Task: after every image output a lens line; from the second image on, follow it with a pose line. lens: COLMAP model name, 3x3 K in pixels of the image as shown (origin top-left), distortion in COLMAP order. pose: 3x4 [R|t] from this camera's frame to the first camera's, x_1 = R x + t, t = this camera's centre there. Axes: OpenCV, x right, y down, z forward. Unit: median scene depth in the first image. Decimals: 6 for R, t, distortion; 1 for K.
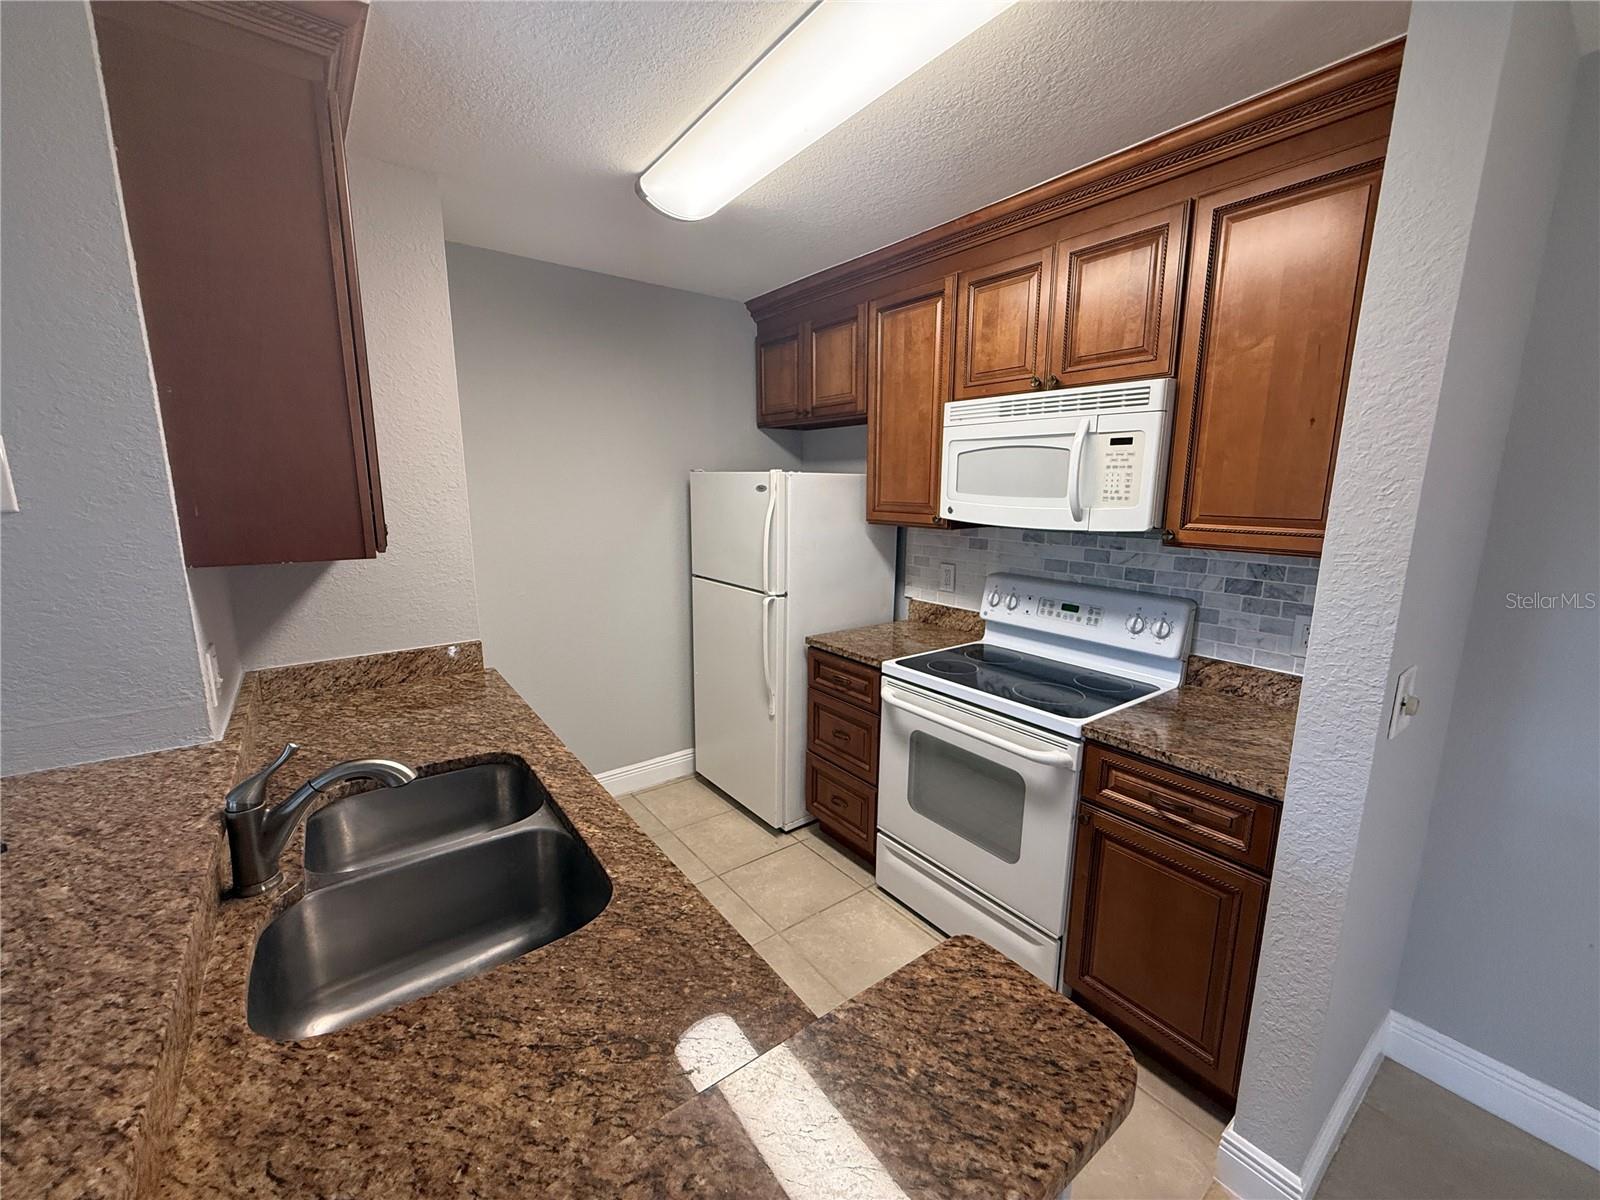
lens RADIAL K [[637.0, 0, 799.0], [0, 637.0, 601.7], [0, 0, 1]] dist [-0.001087, -0.000310]
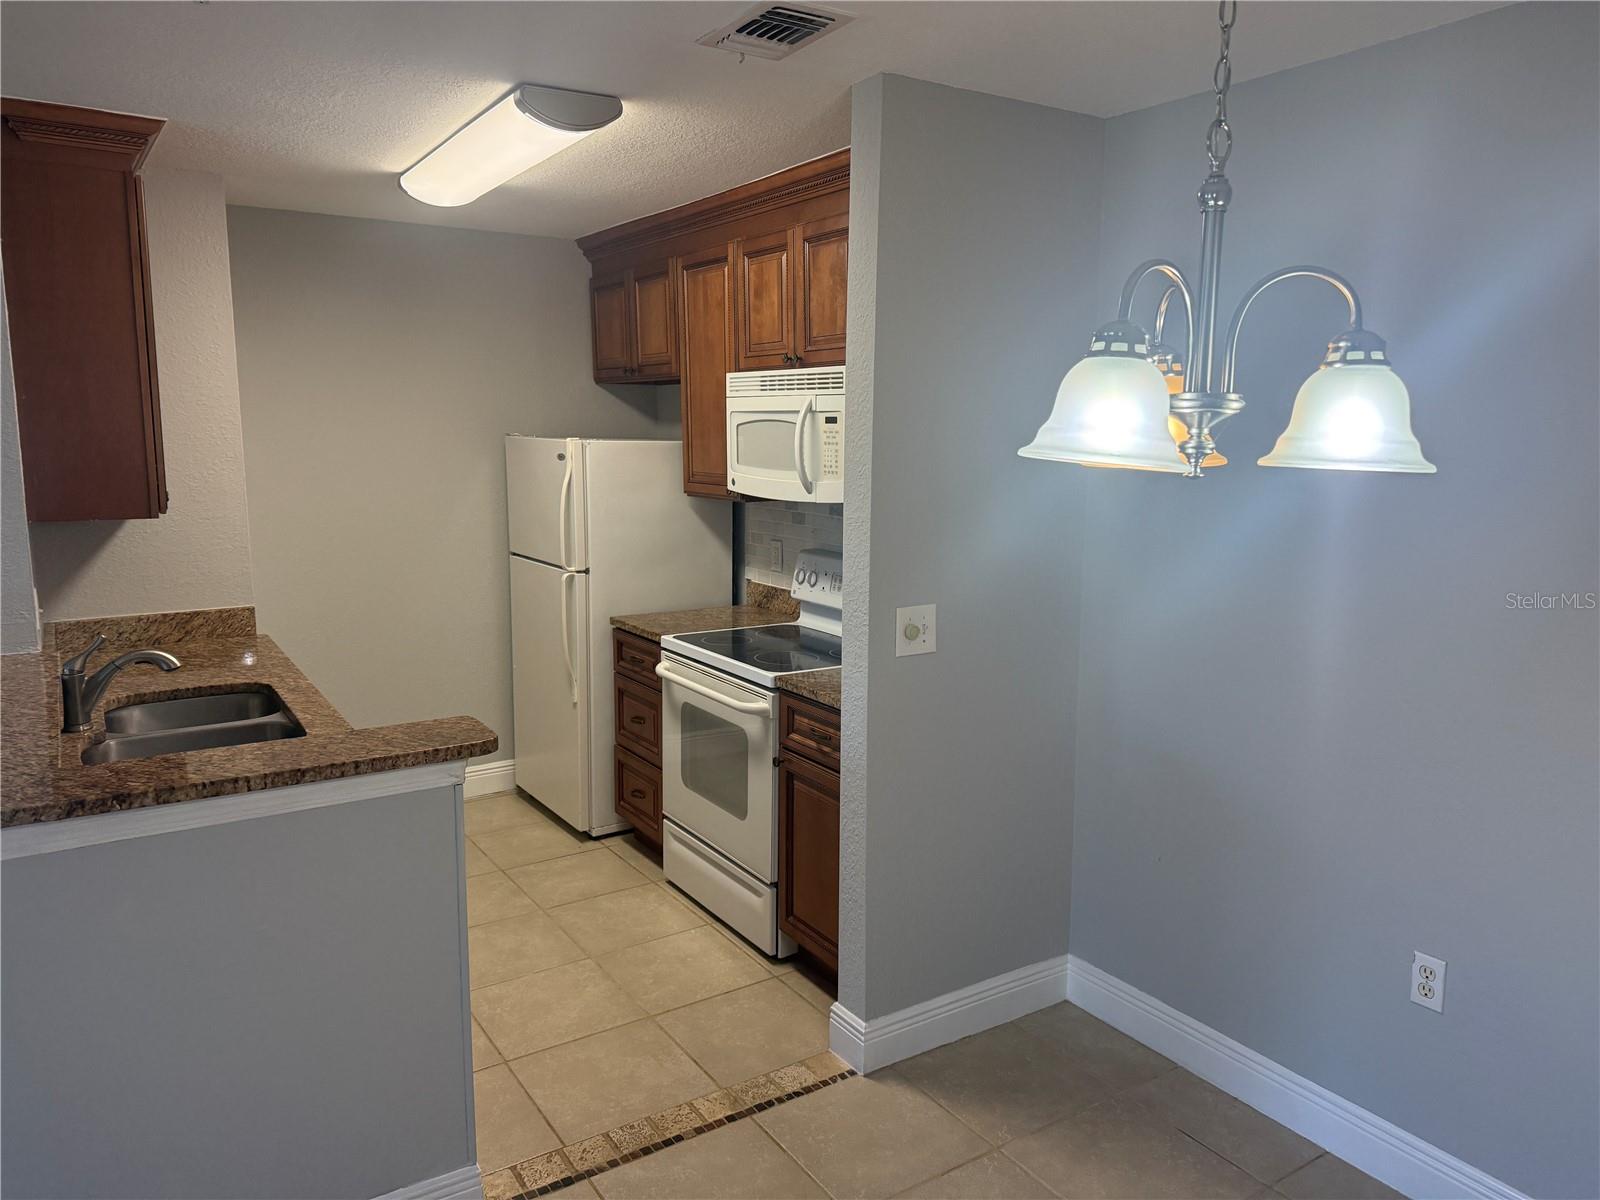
lens RADIAL K [[1117.5, 0, 800.0], [0, 1117.5, 600.0], [0, 0, 1]] dist [0.133731, -0.215785]
pose [[0.997464, 0.010838, -0.070336, 0.462203], [-0.012991, 0.999459, -0.030218, 0.088142], [0.069971, 0.031055, 0.997066, -0.700832]]
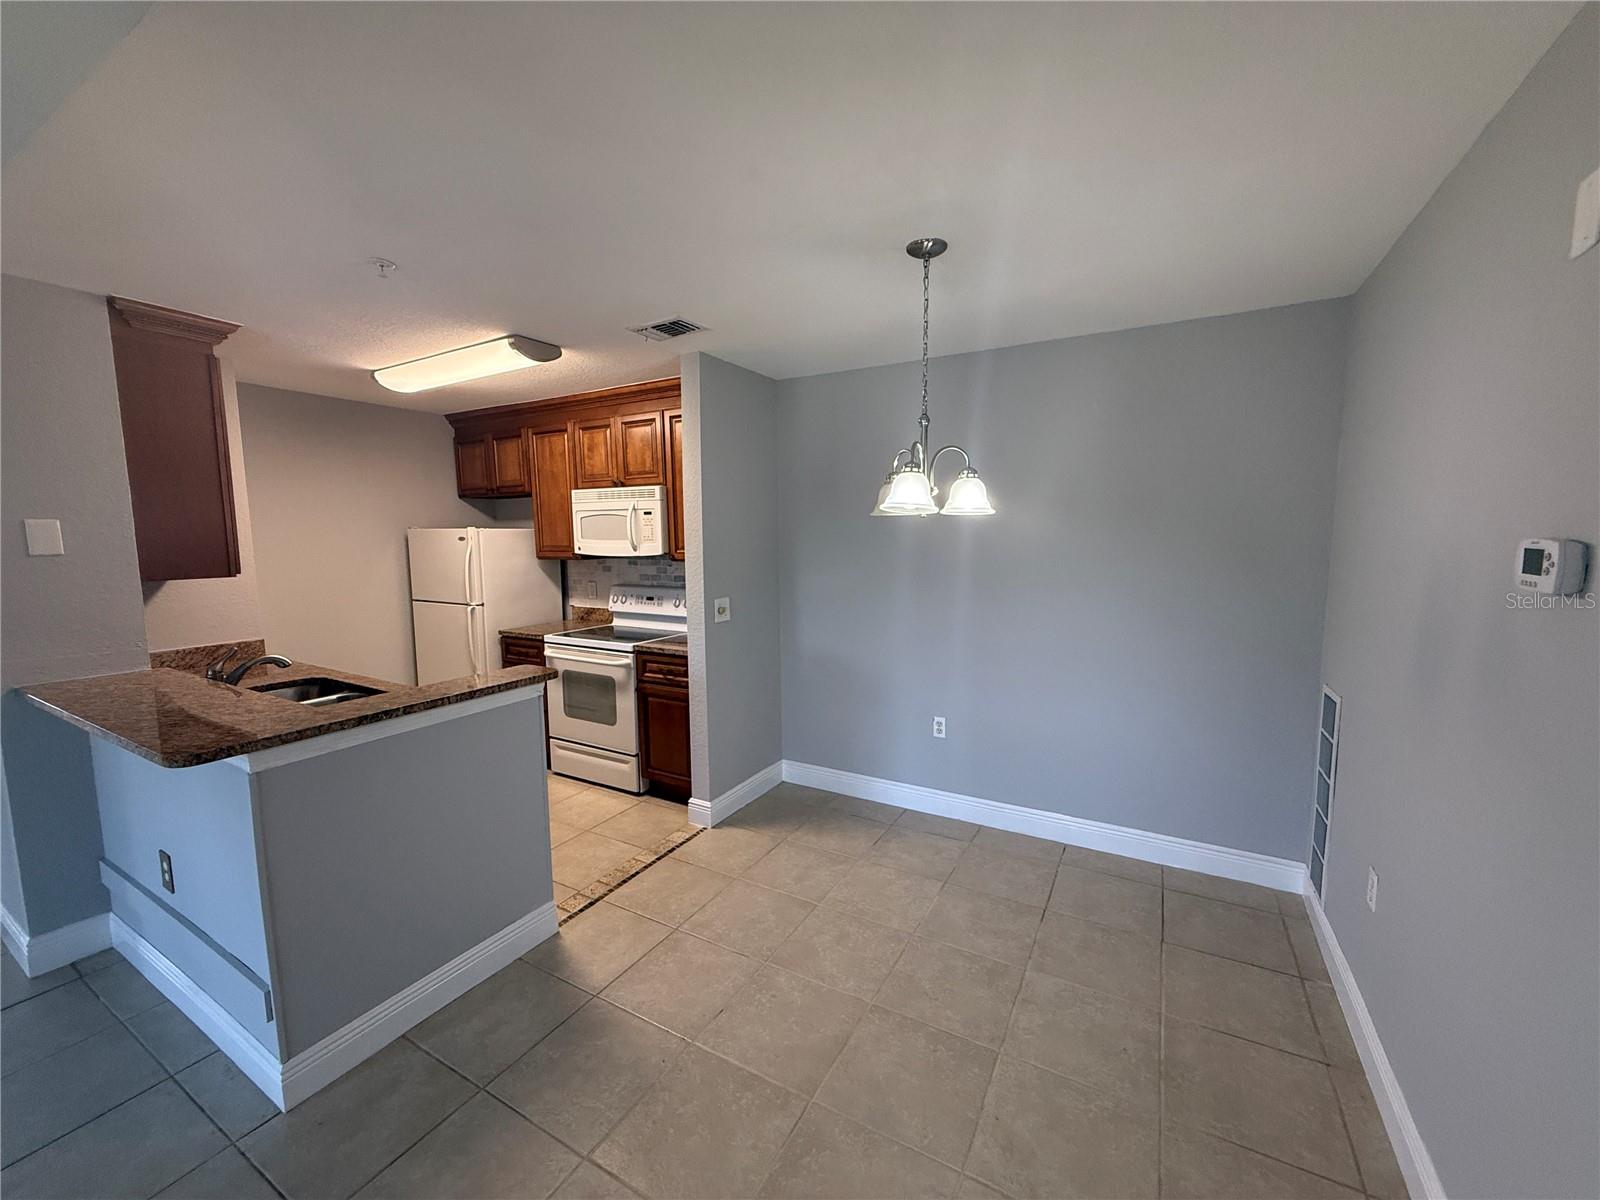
lens RADIAL K [[637.0, 0, 799.0], [0, 637.0, 601.7], [0, 0, 1]] dist [-0.001087, -0.000310]
pose [[0.918241, -0.057969, 0.391756, 0.093506], [0.087649, 0.994445, -0.058291, 0.164768], [-0.386201, 0.087862, 0.918221, -0.879458]]
